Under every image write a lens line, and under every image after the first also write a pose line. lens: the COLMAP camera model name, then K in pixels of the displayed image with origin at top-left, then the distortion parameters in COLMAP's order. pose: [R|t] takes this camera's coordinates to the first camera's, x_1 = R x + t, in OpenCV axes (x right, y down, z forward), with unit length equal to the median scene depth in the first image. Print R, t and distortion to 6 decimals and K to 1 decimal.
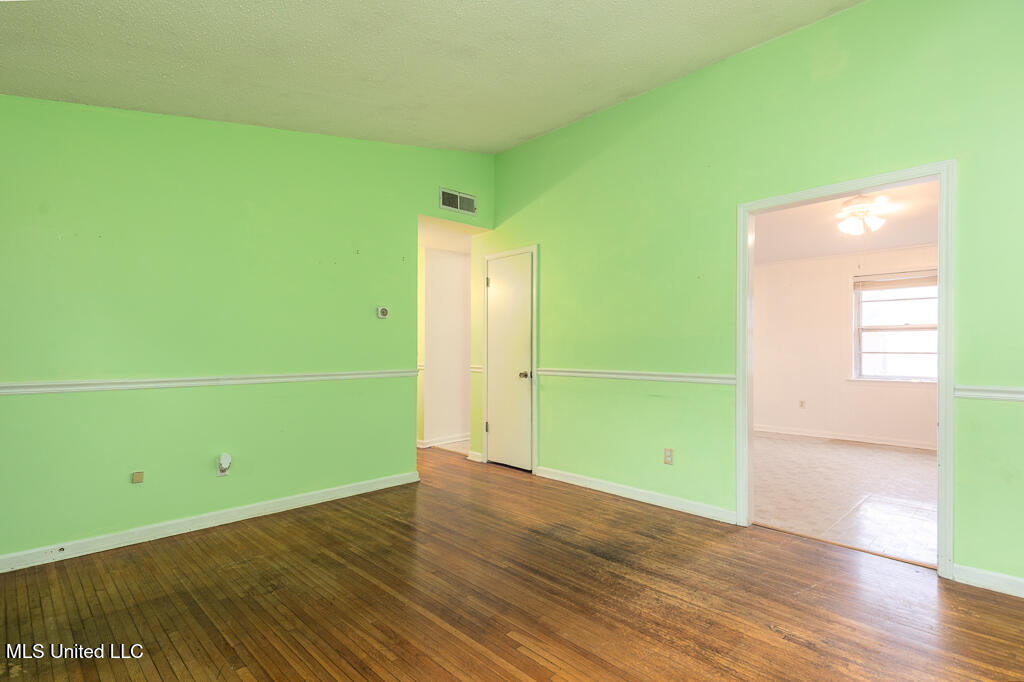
lens RADIAL K [[491.3, 0, 507.2], [0, 491.3, 341.9], [0, 0, 1]] dist [0.063470, -0.025160]
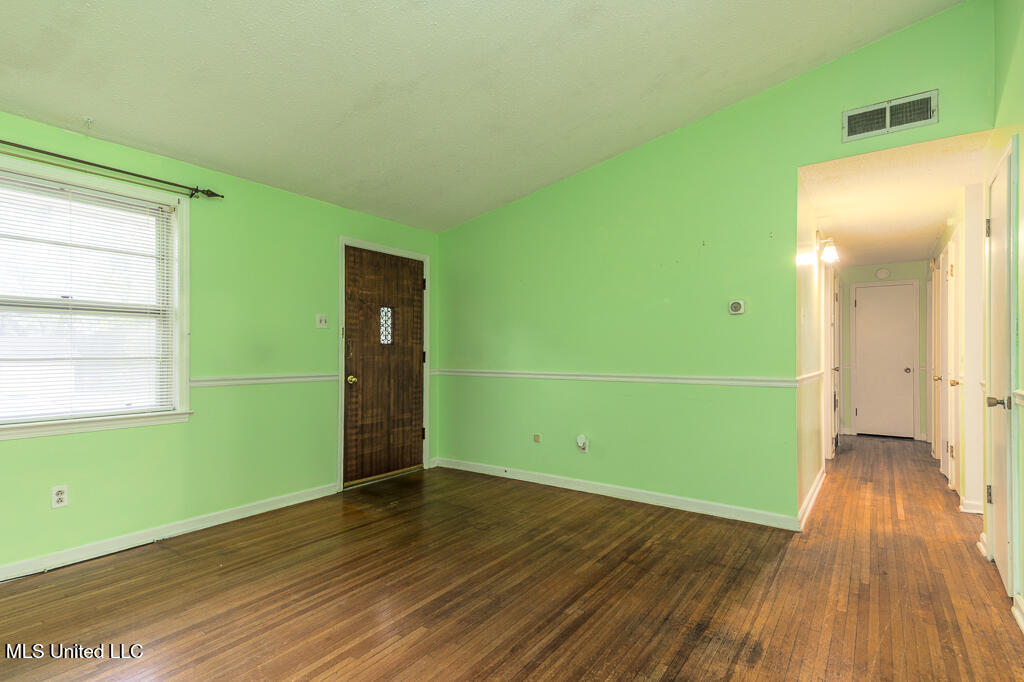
lens RADIAL K [[517.7, 0, 533.9], [0, 517.7, 348.2], [0, 0, 1]] dist [0.055528, -0.031325]
pose [[0.203094, -0.009012, -0.979118, 0.681263], [0.012102, 0.999904, -0.006693, 0.014169], [0.979085, -0.010490, 0.203183, 0.624142]]
